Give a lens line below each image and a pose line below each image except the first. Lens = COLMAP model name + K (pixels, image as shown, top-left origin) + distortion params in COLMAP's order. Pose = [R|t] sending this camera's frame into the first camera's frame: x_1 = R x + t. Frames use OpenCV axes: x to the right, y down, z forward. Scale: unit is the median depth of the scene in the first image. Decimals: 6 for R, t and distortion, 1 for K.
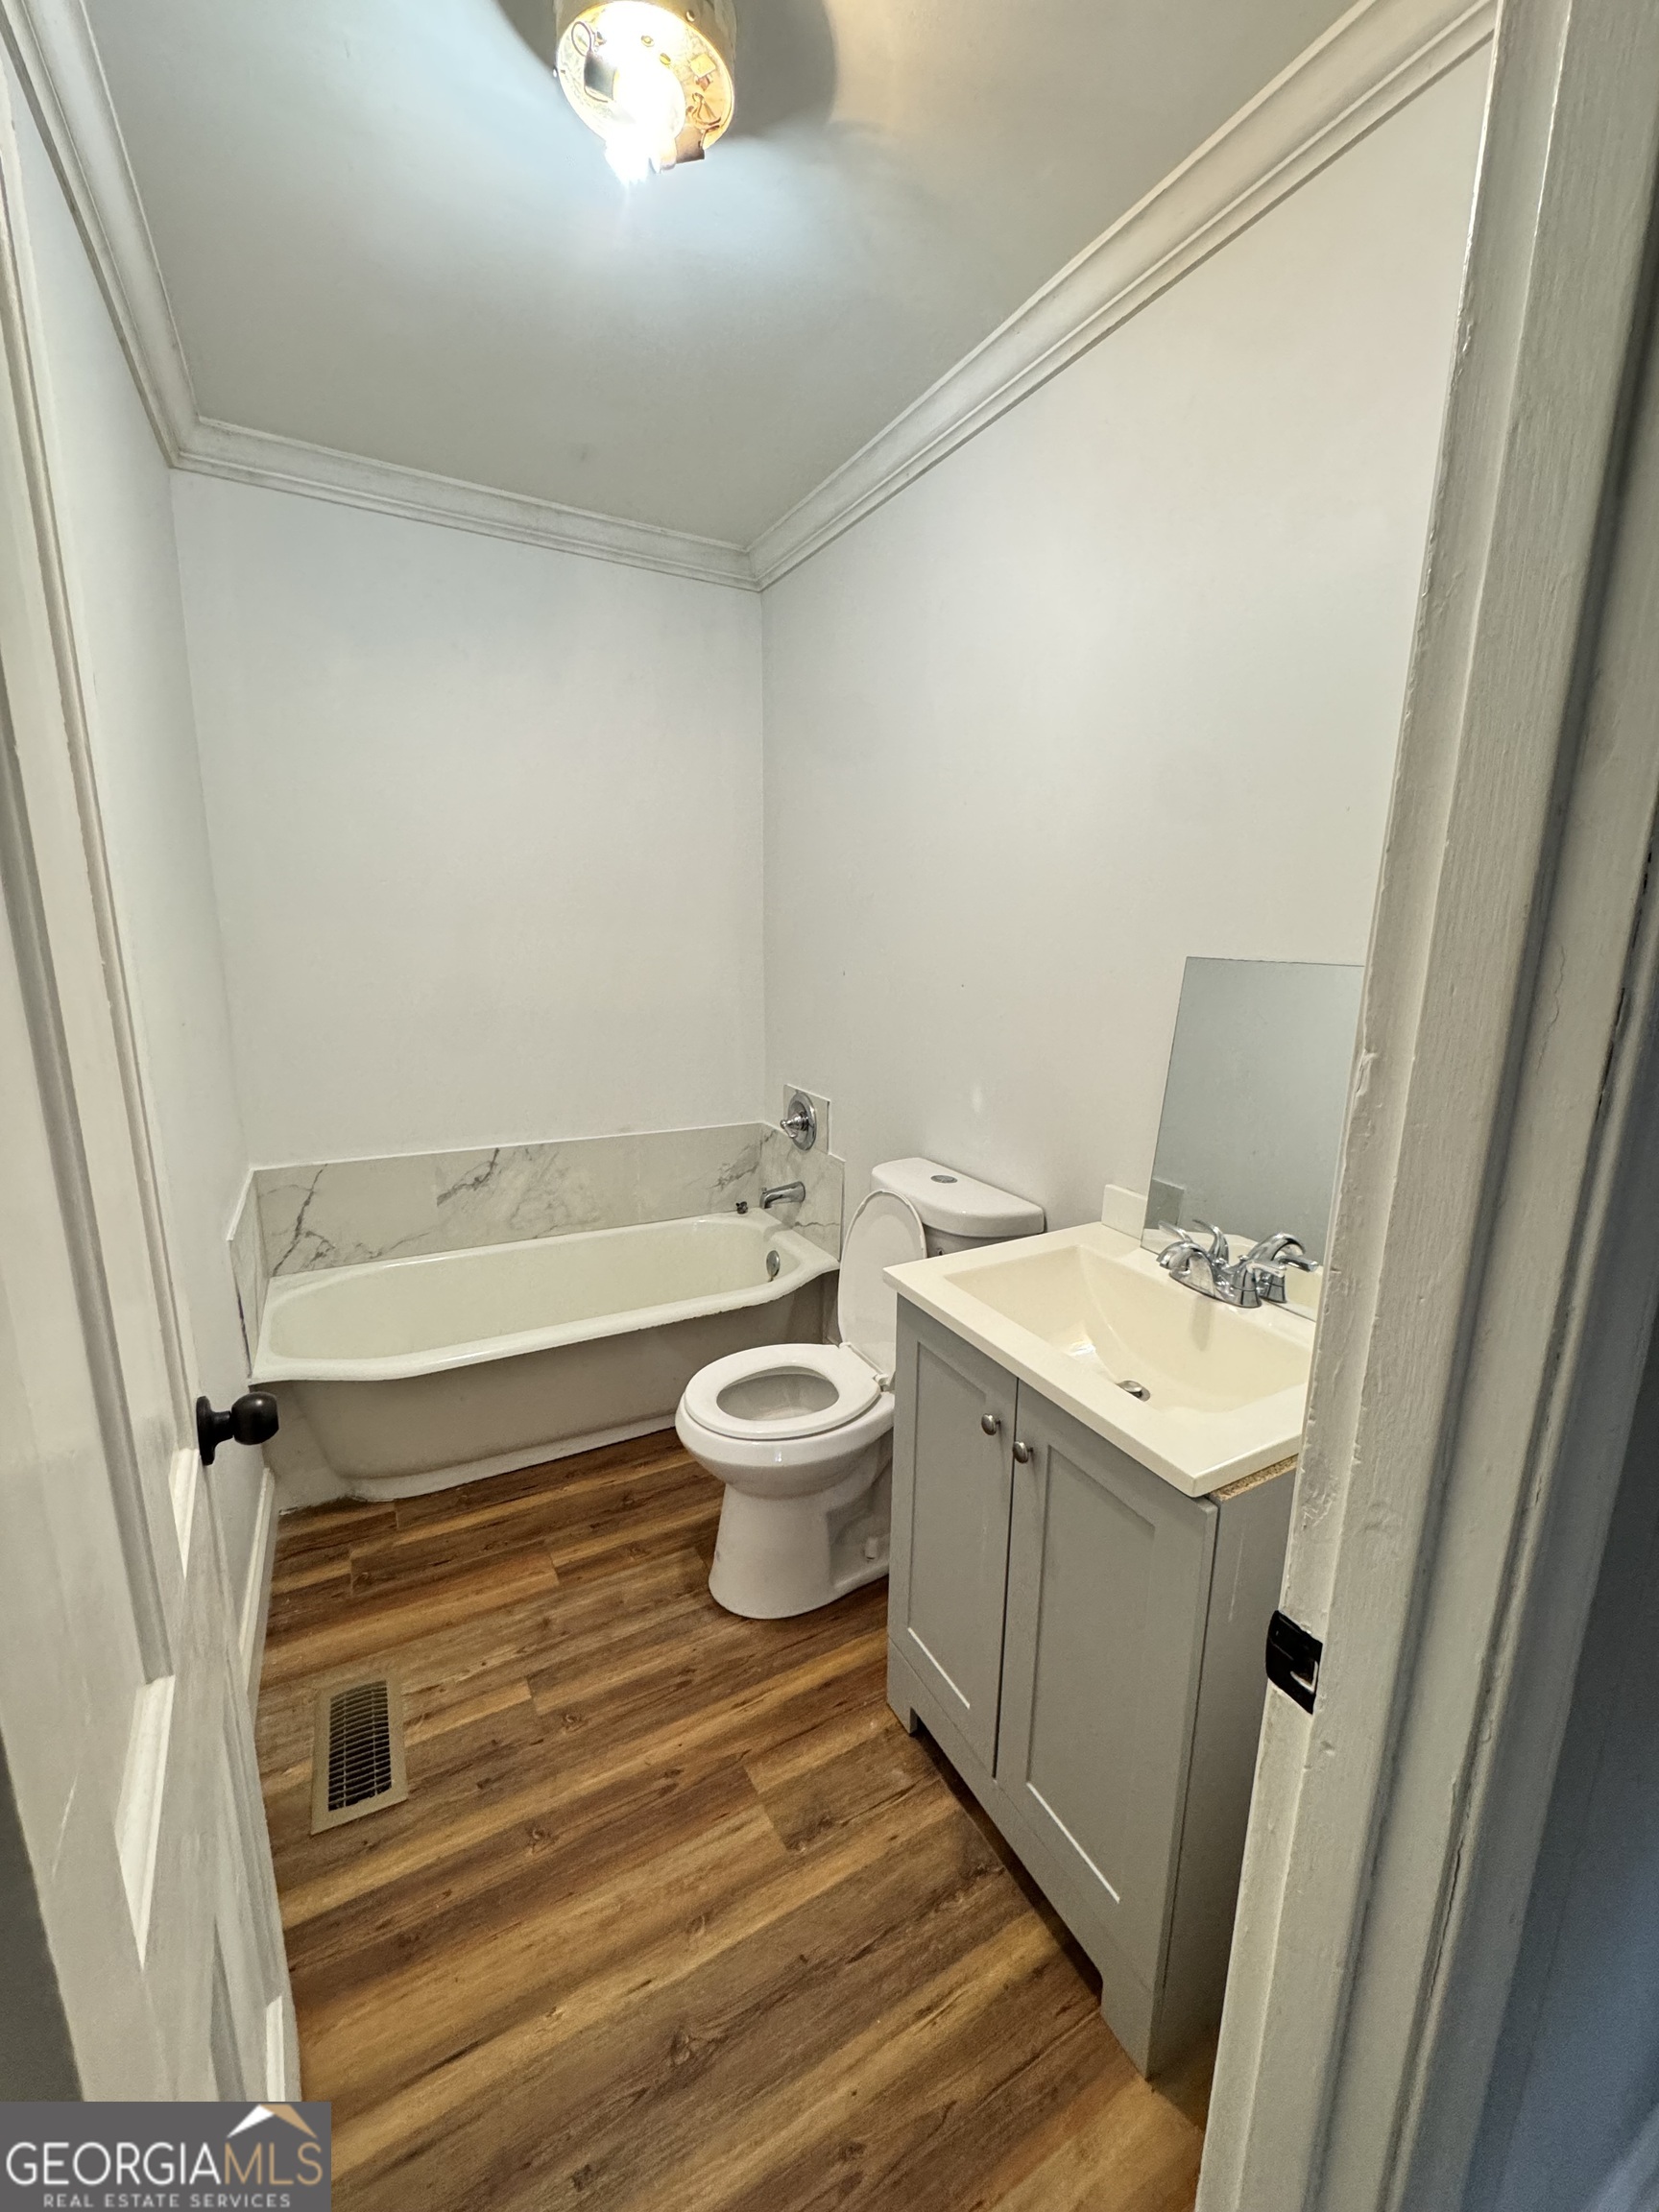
lens RADIAL K [[882.9, 0, 836.7], [0, 882.9, 1095.3], [0, 0, 1]] dist [-0.003399, 0.000334]
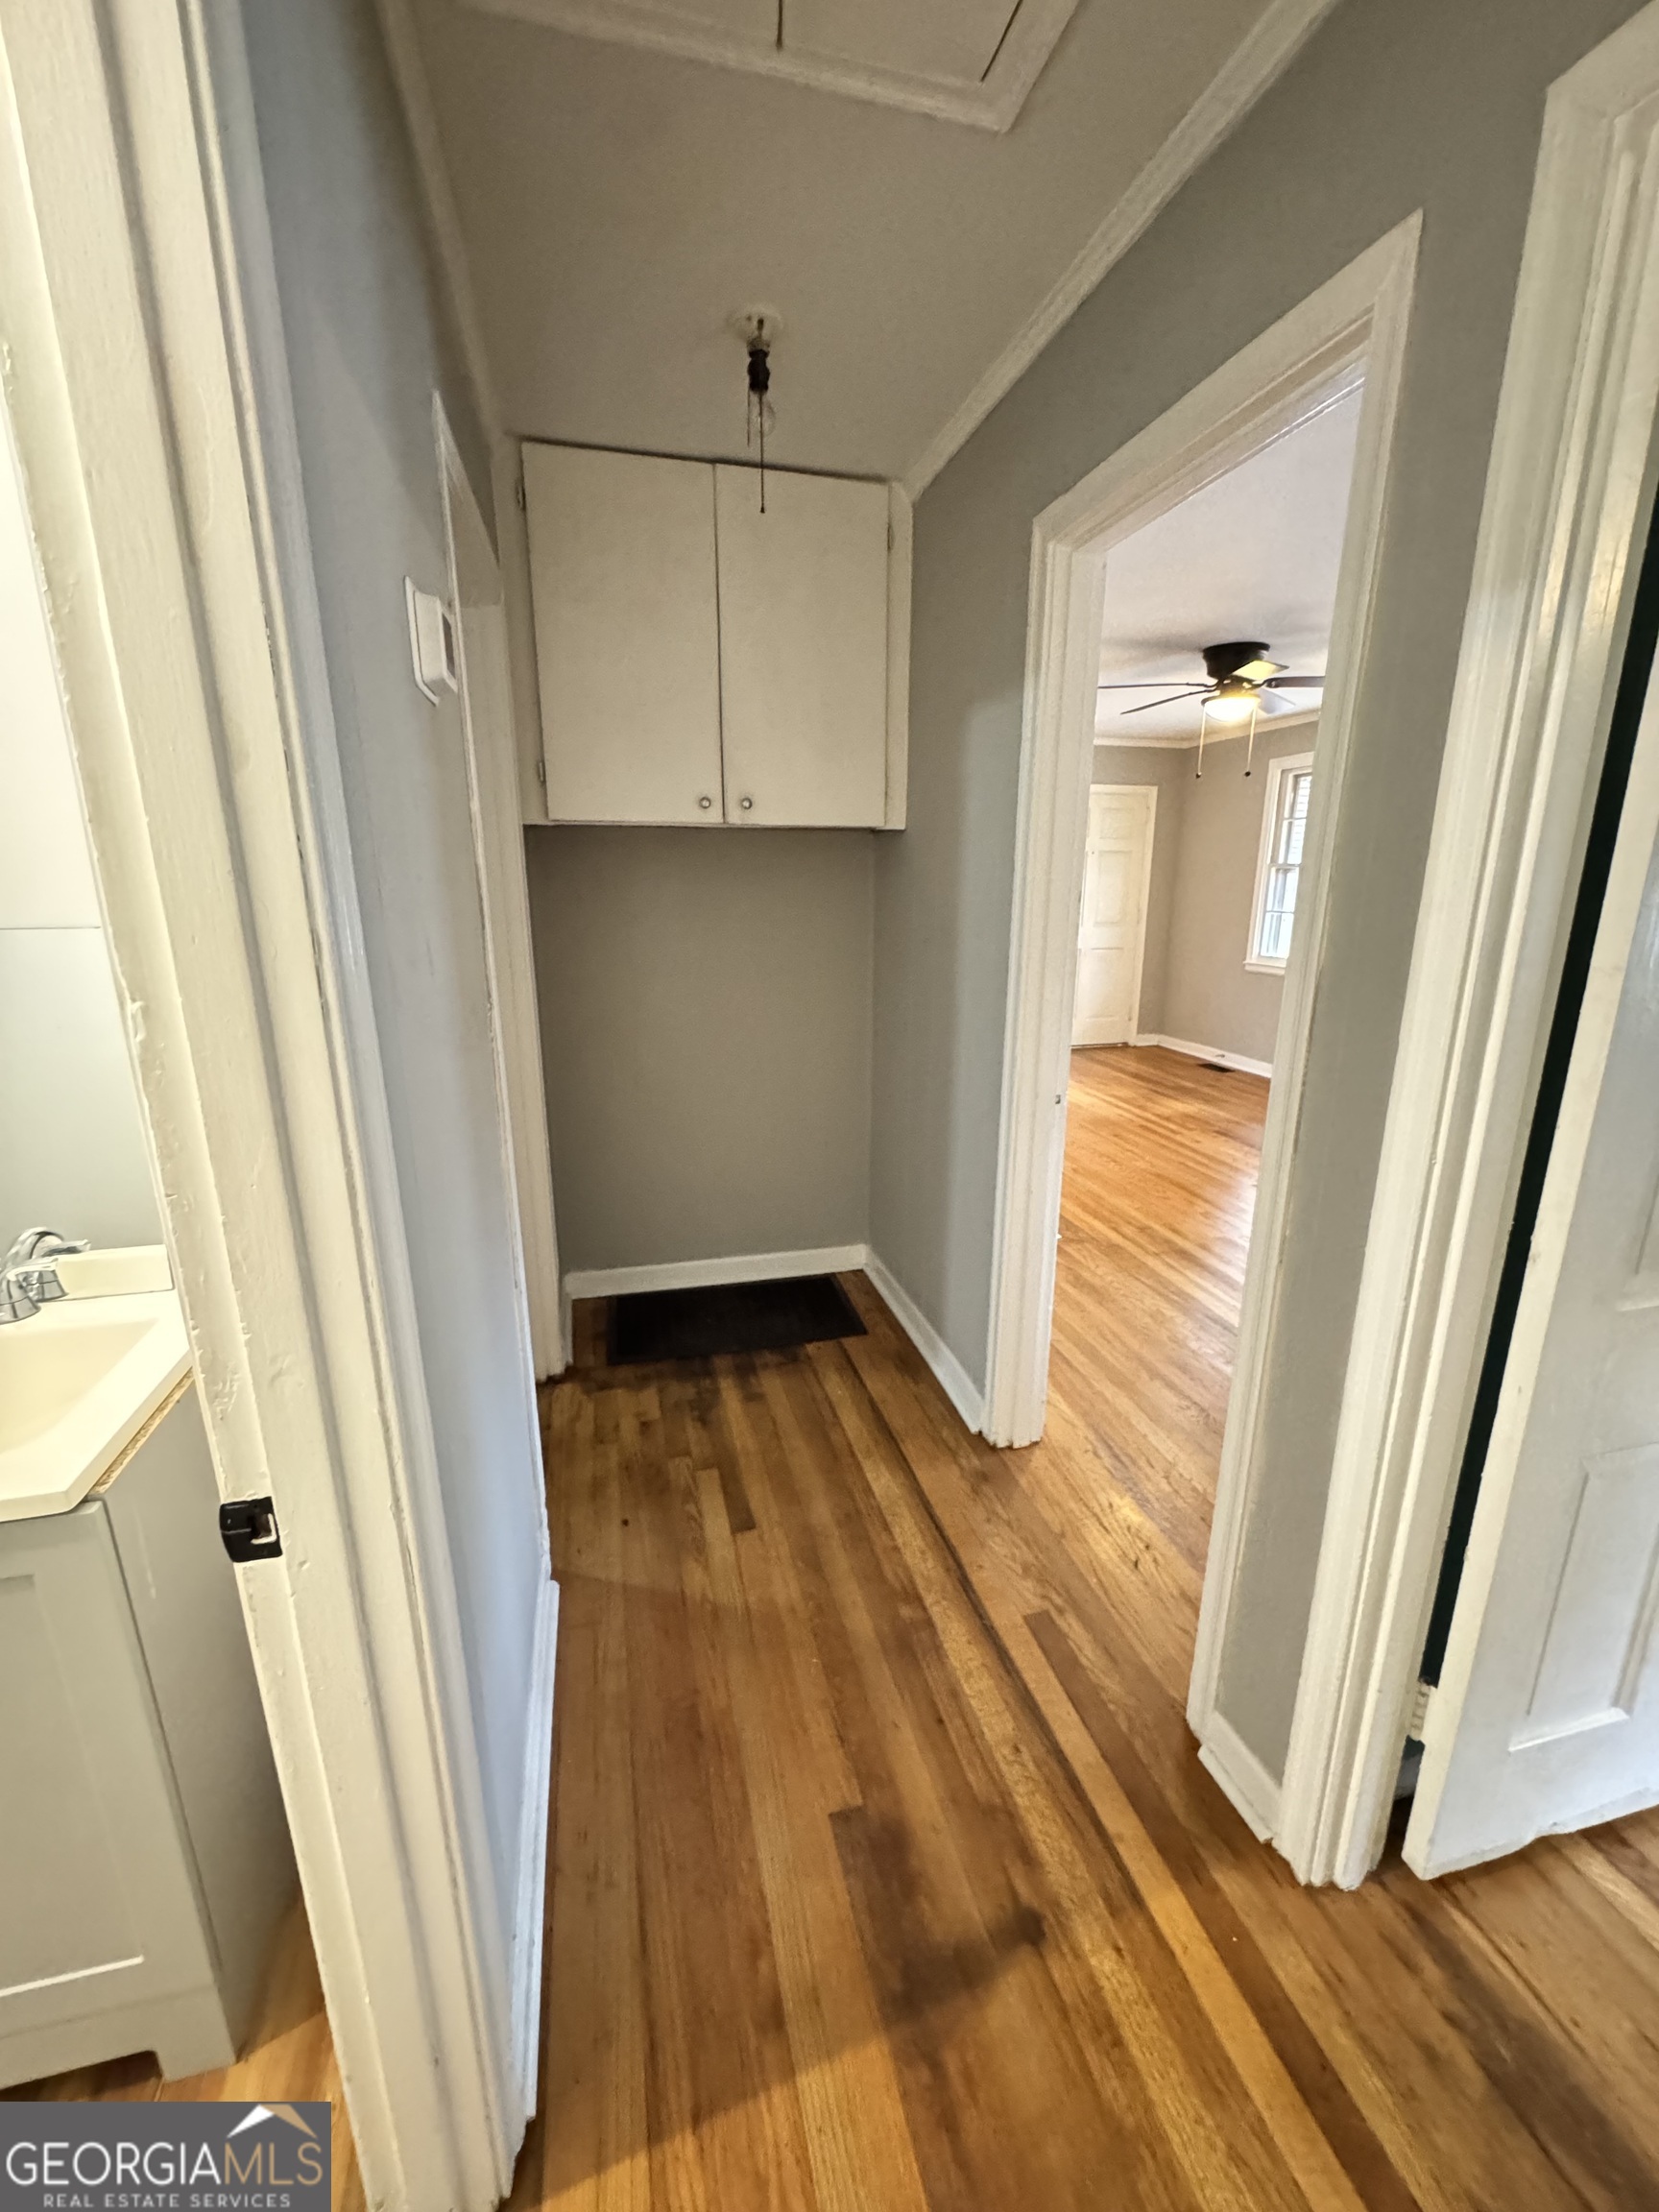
lens RADIAL K [[882.9, 0, 839.4], [0, 882.9, 1119.7], [0, 0, 1]] dist [-0.003399, 0.000334]
pose [[0.244086, -0.274333, 0.930142, -0.231062], [0.196555, 0.953240, 0.229566, 0.012195], [-0.949625, 0.126790, 0.286594, -0.142418]]
